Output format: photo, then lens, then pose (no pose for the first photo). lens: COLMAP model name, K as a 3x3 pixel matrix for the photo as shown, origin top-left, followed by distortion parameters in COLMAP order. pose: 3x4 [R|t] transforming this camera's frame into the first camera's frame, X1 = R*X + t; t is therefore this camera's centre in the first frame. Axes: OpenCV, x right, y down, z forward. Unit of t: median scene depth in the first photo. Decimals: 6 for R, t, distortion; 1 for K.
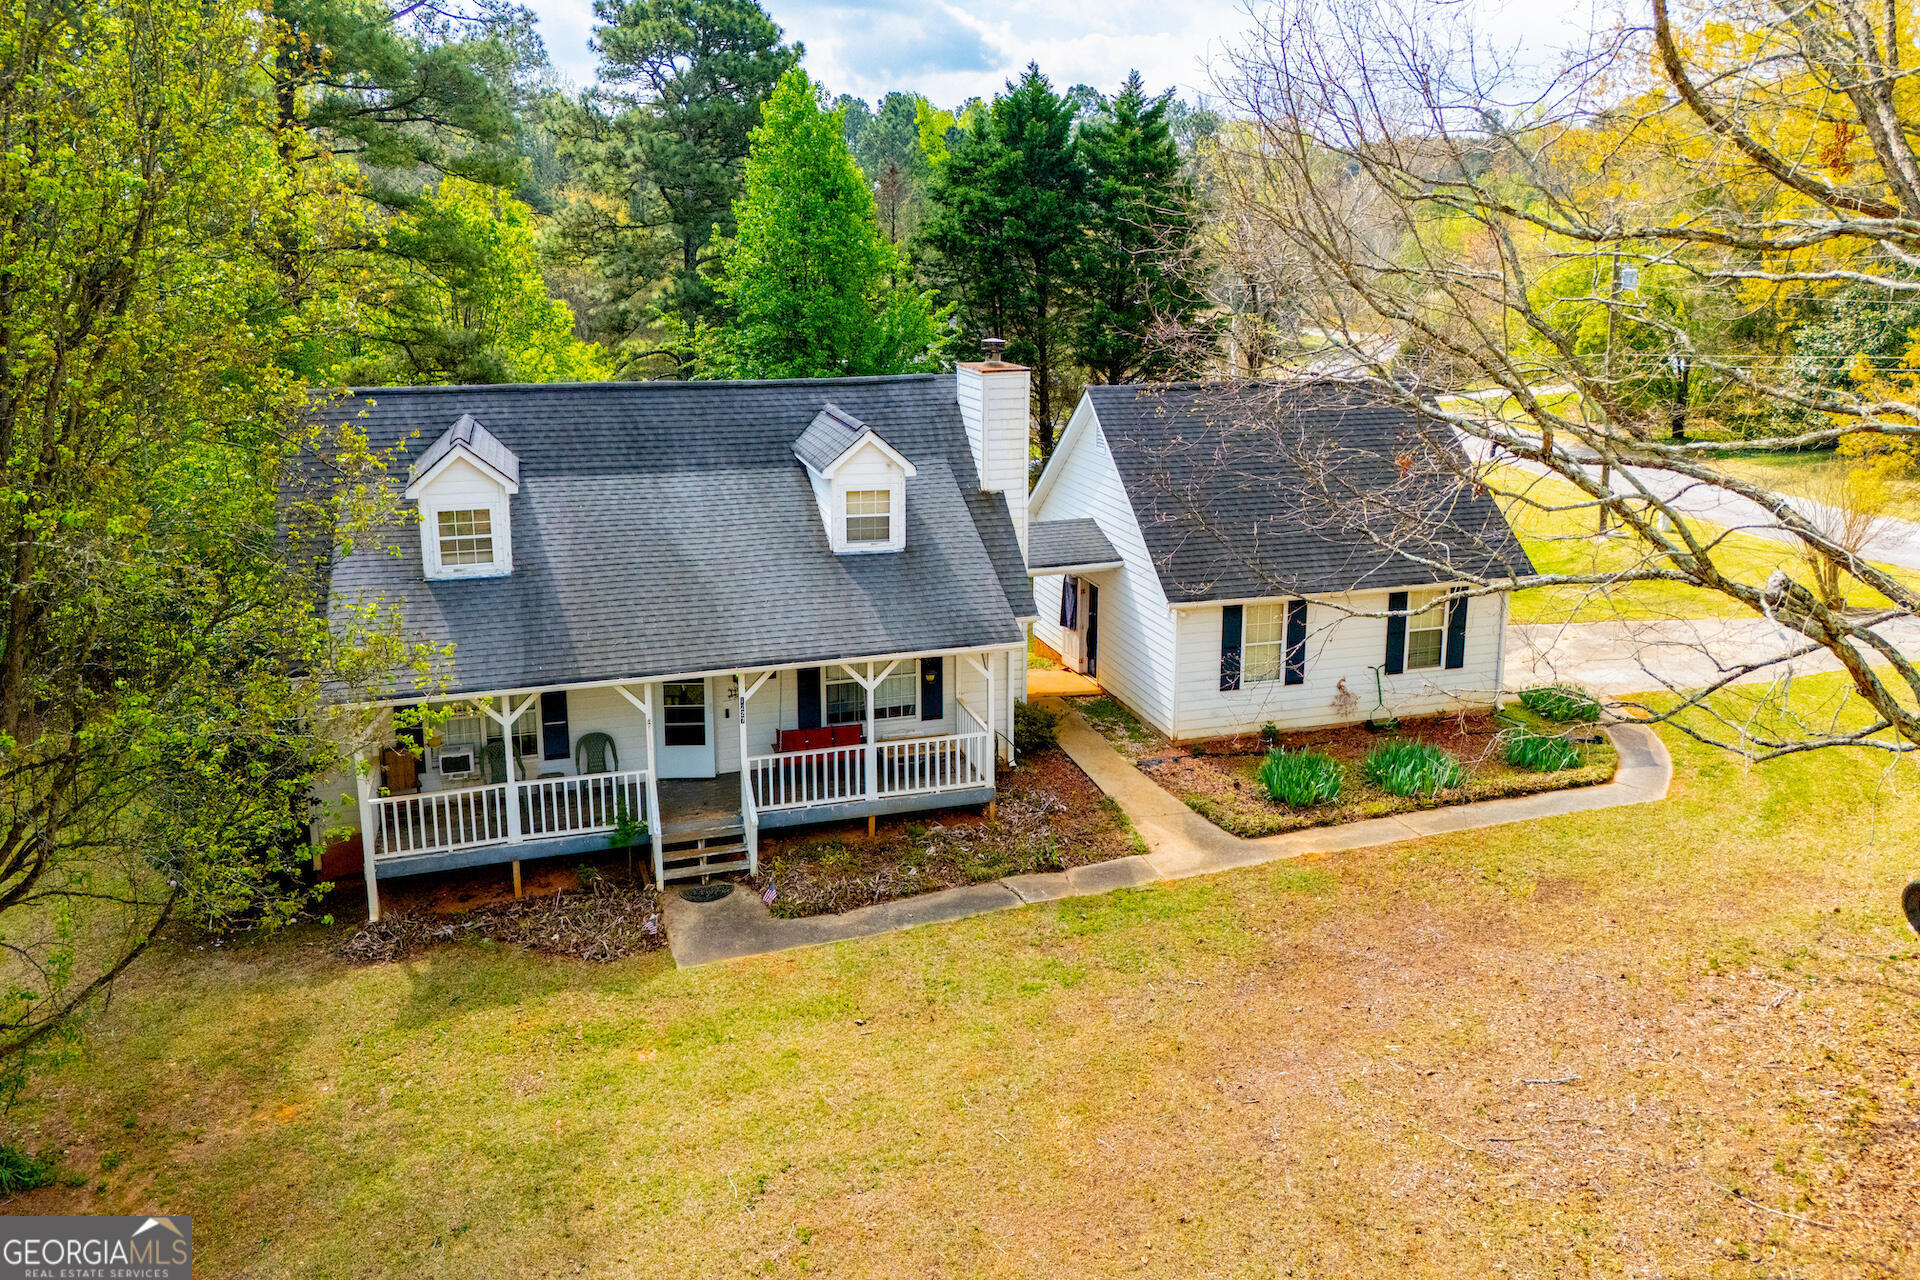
lens RADIAL K [[1392.7, 0, 952.7], [0, 1392.7, 536.0], [0, 0, 1]] dist [0.049180, -0.002075]
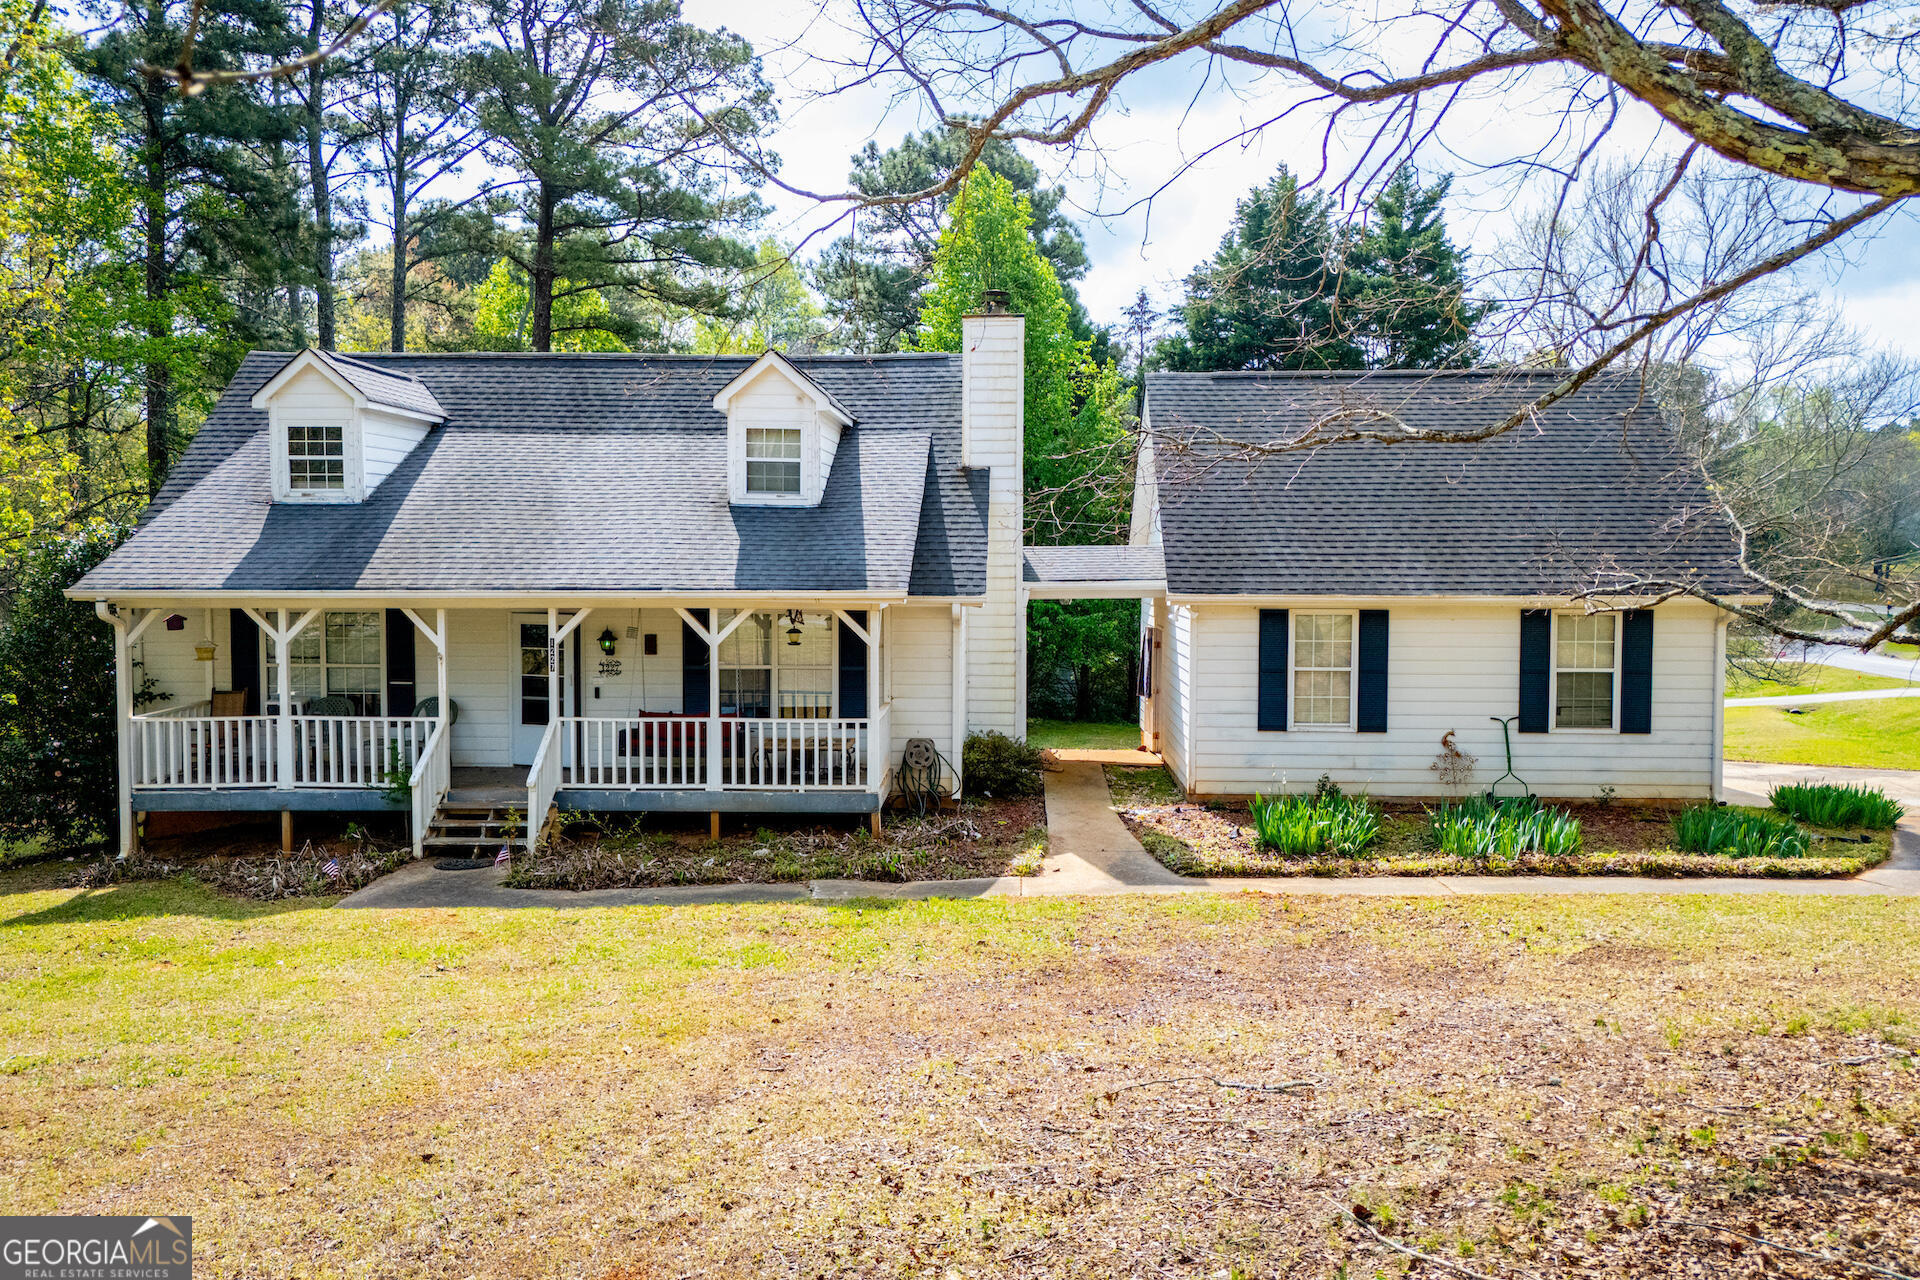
lens RADIAL K [[1396.8, 0, 958.5], [0, 1396.8, 587.1], [0, 0, 1]] dist [0.061464, -0.057626]
pose [[0.945167, 0.009874, -0.326438, 0.321214], [-0.067846, 0.983673, -0.166689, 0.193779], [0.319462, 0.179696, 0.930405, 0.280912]]
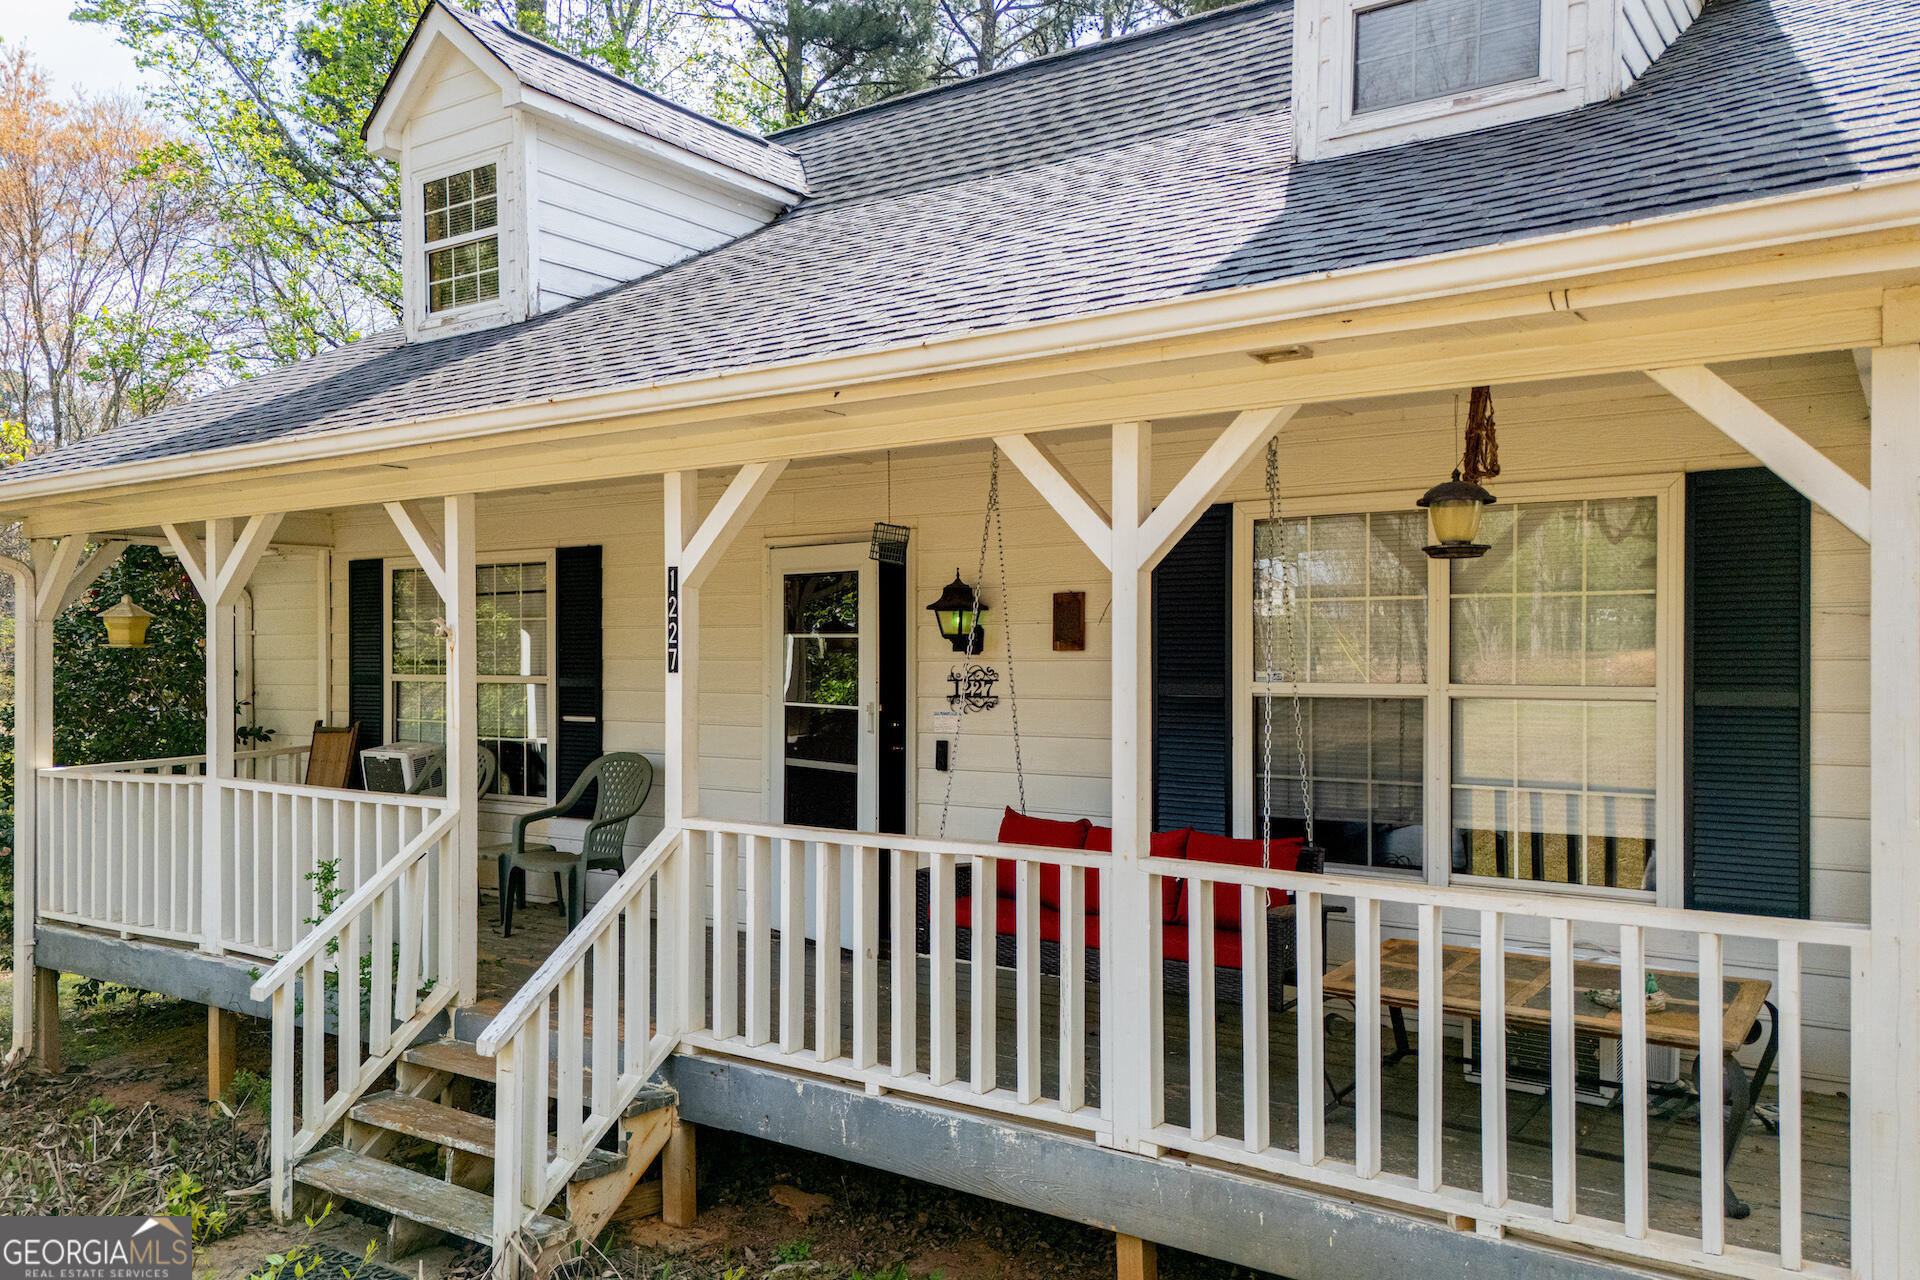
lens RADIAL K [[1437.0, 0, 960.0], [0, 1437.0, 640.0], [0, 0, 1]] dist [0.053909, -0.001877]
pose [[0.609809, -0.013025, -0.792441, 0.088389], [-0.157257, 0.977996, -0.137089, 0.147088], [0.776790, 0.208215, 0.594343, 0.825538]]
